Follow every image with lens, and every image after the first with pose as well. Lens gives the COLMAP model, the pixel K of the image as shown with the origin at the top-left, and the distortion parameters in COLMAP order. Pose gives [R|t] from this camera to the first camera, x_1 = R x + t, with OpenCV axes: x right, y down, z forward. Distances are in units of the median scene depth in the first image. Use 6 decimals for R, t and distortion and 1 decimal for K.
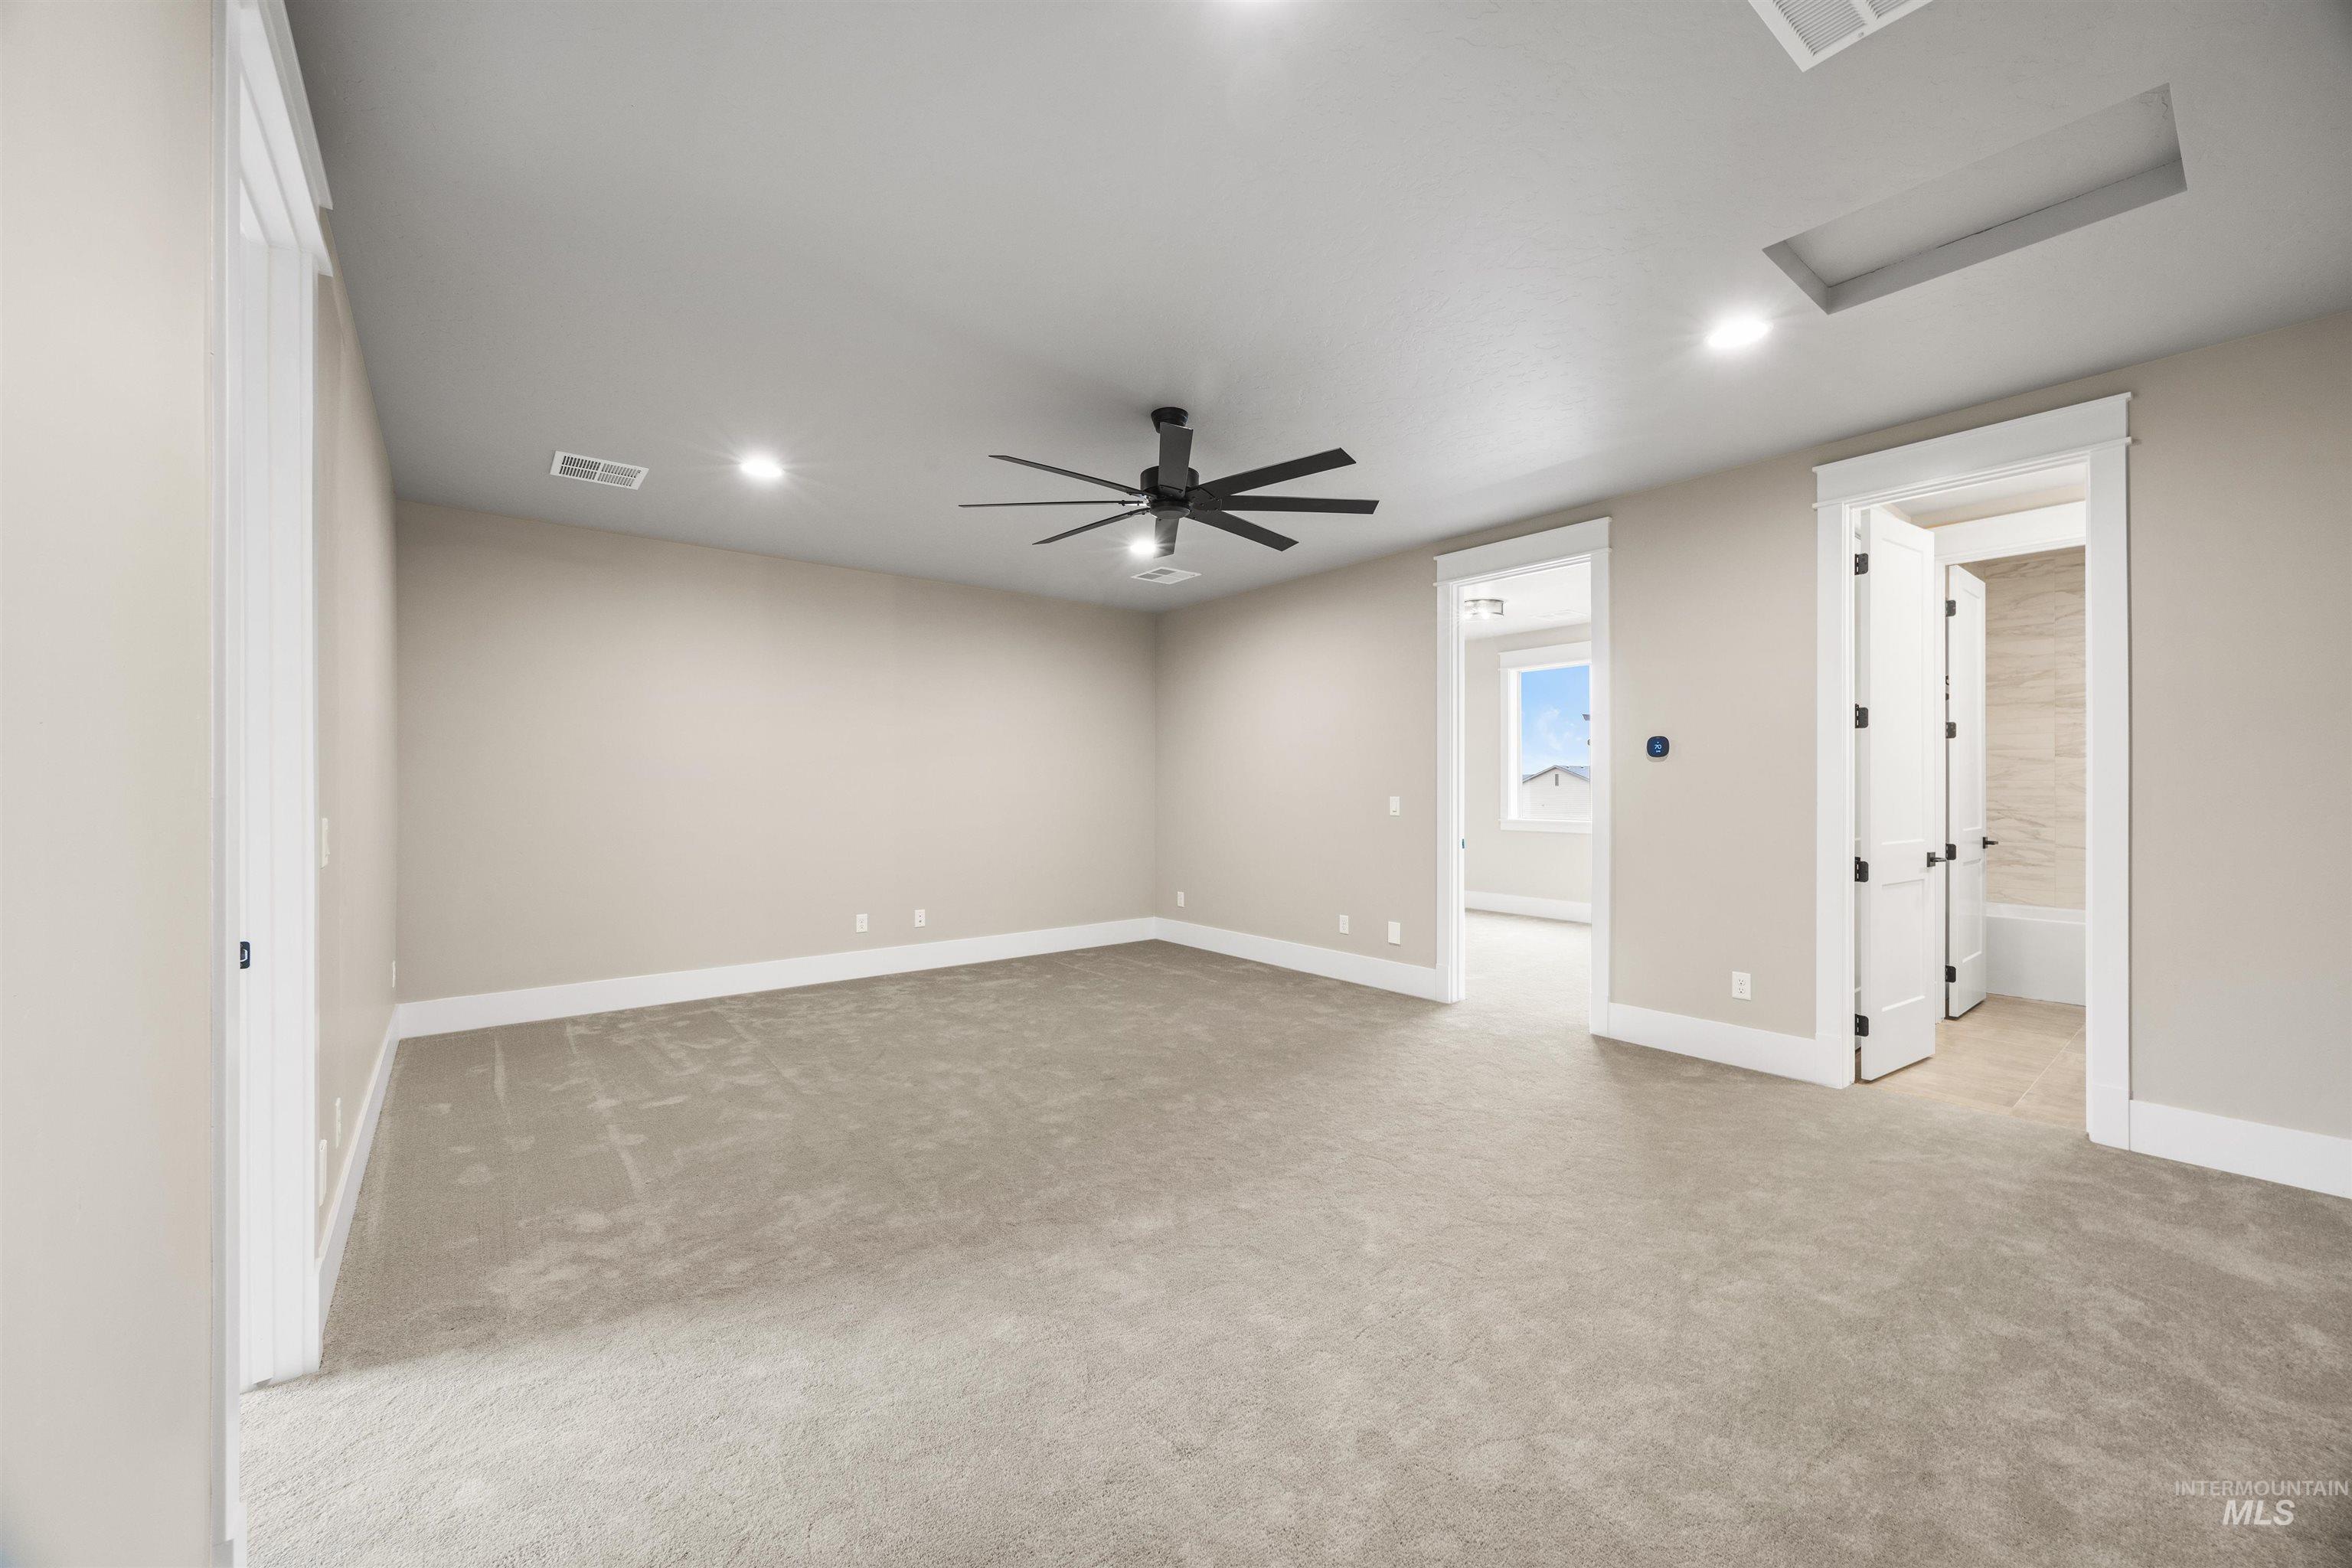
lens RADIAL K [[887.6, 0, 1165.8], [0, 887.6, 782.4], [0, 0, 1]] dist [0.000380, 0.000076]
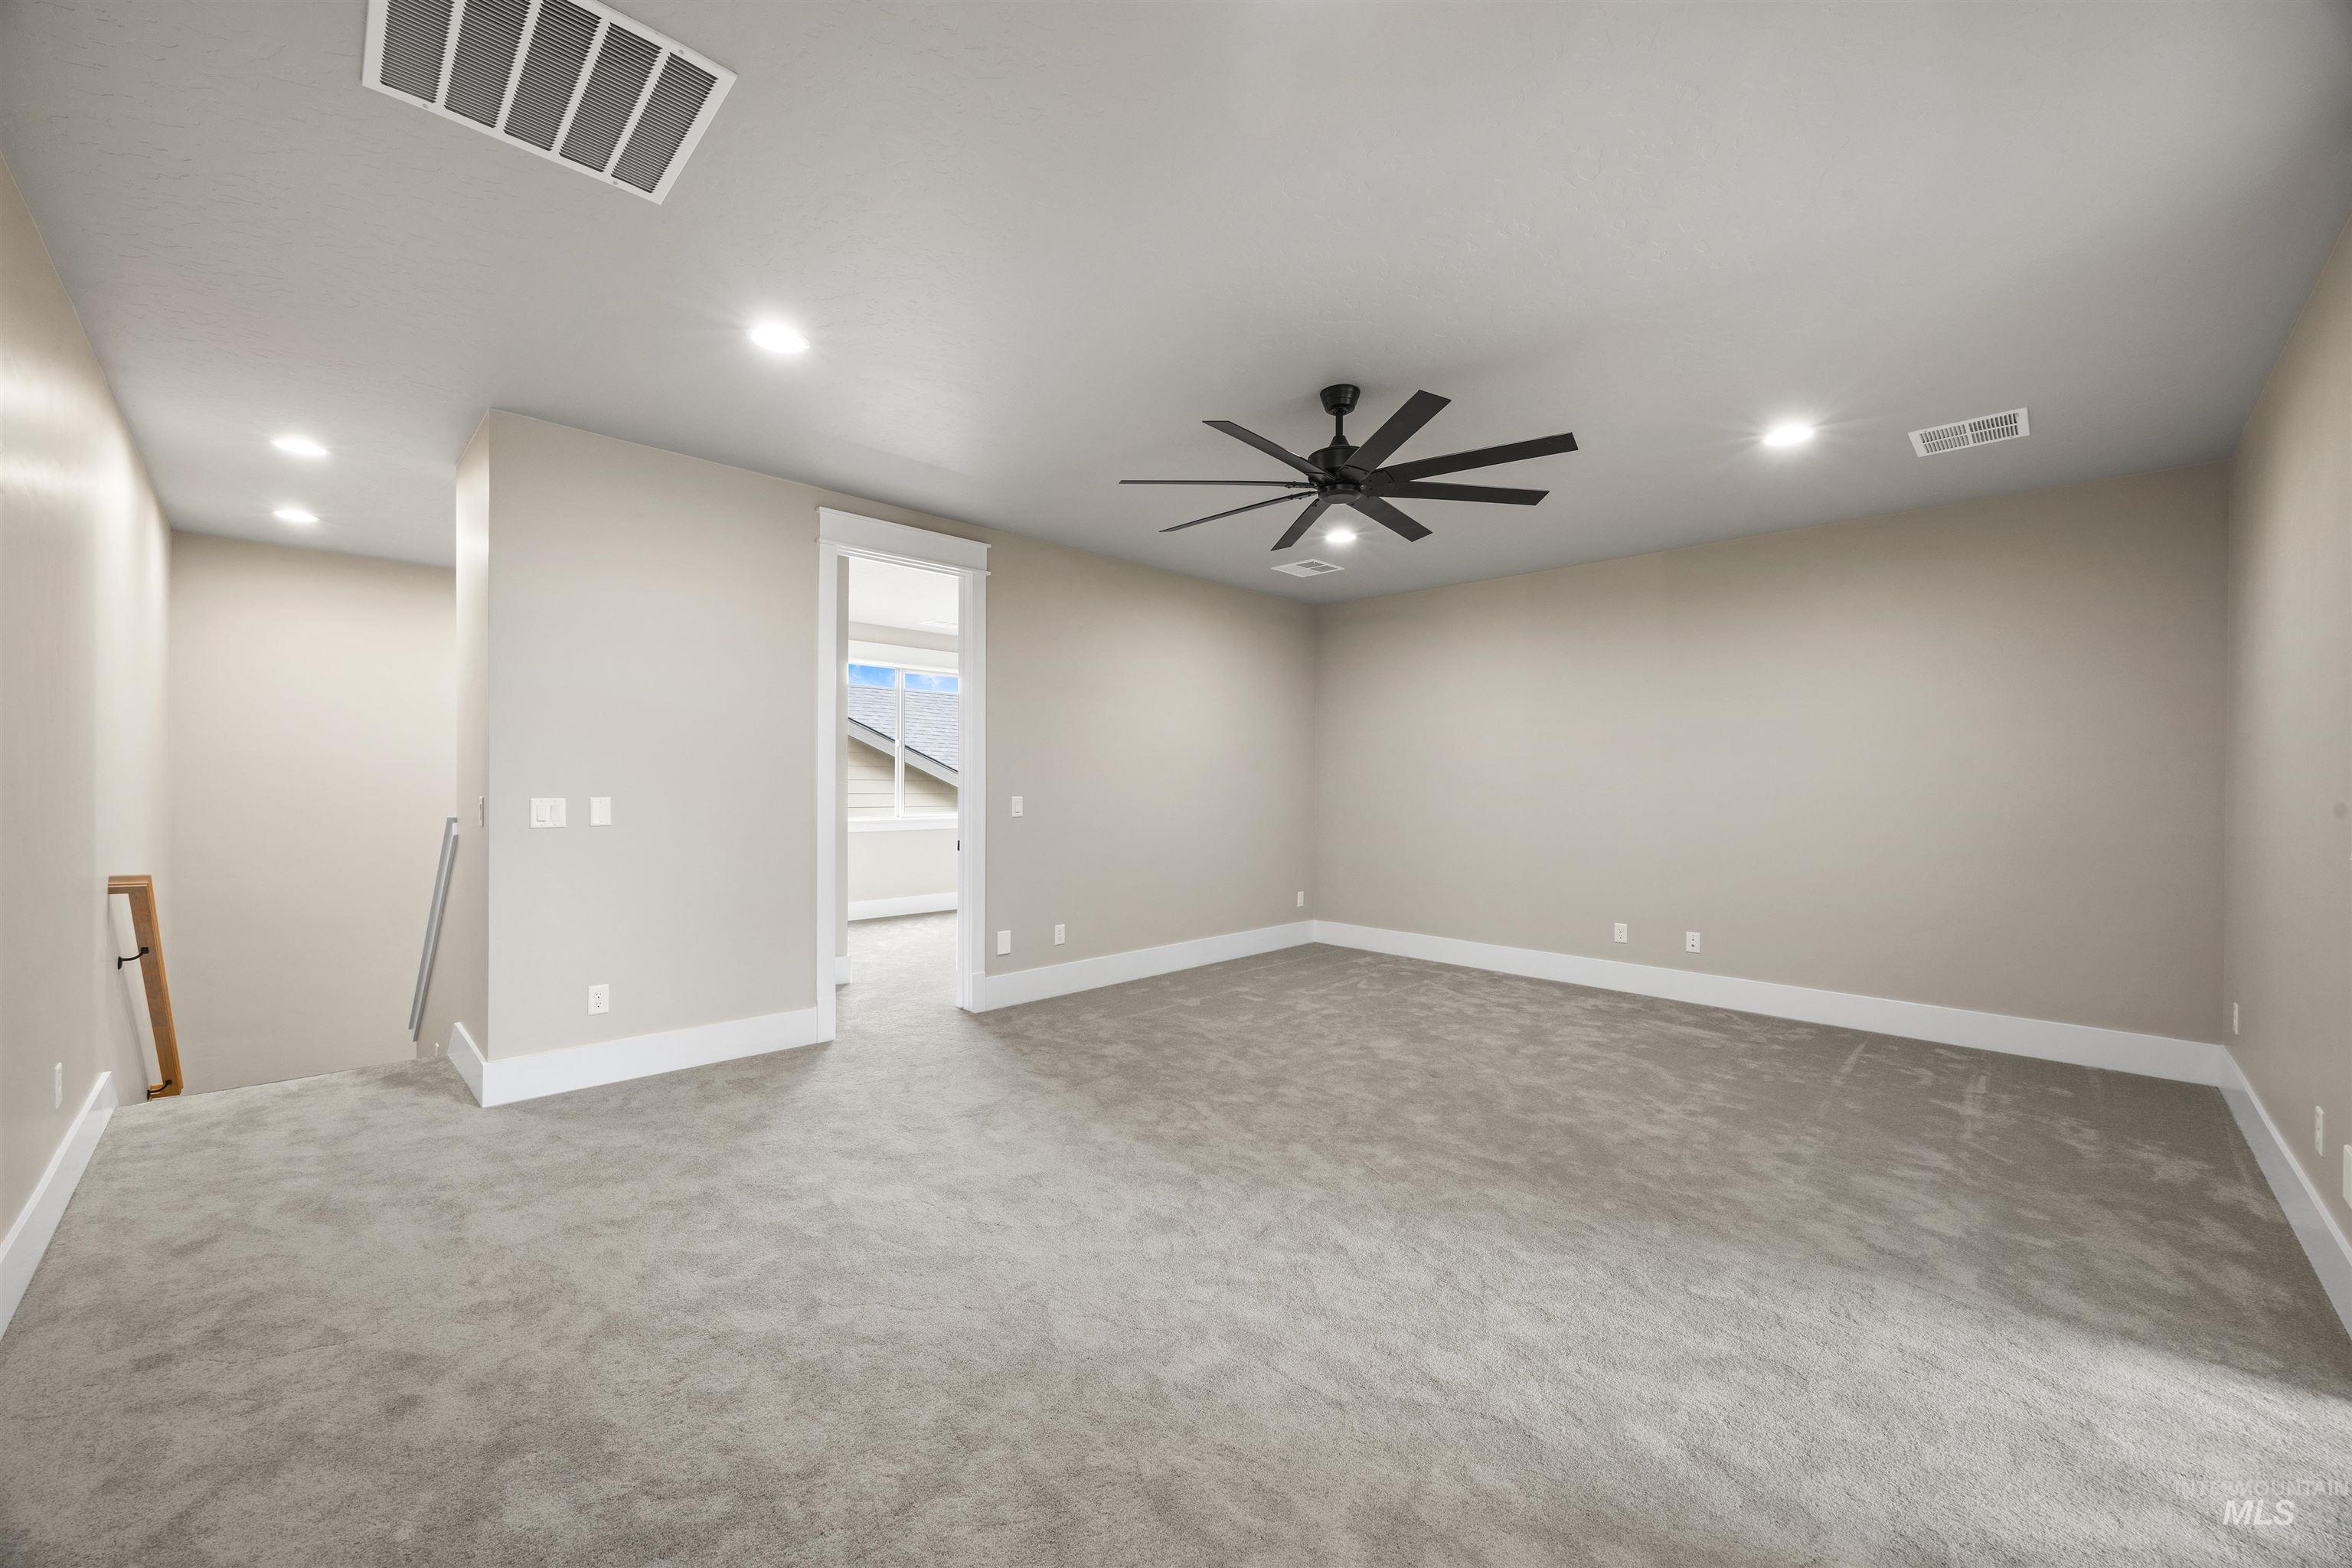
lens RADIAL K [[881.7, 0, 1176.0], [0, 881.7, 784.0], [0, 0, 1]] dist [0.001355, 0.000071]
pose [[0.116457, -0.001151, -0.993195, 0.730954], [-0.000754, 0.999999, -0.001247, 0.002353], [0.993195, 0.000894, 0.116456, 0.573093]]
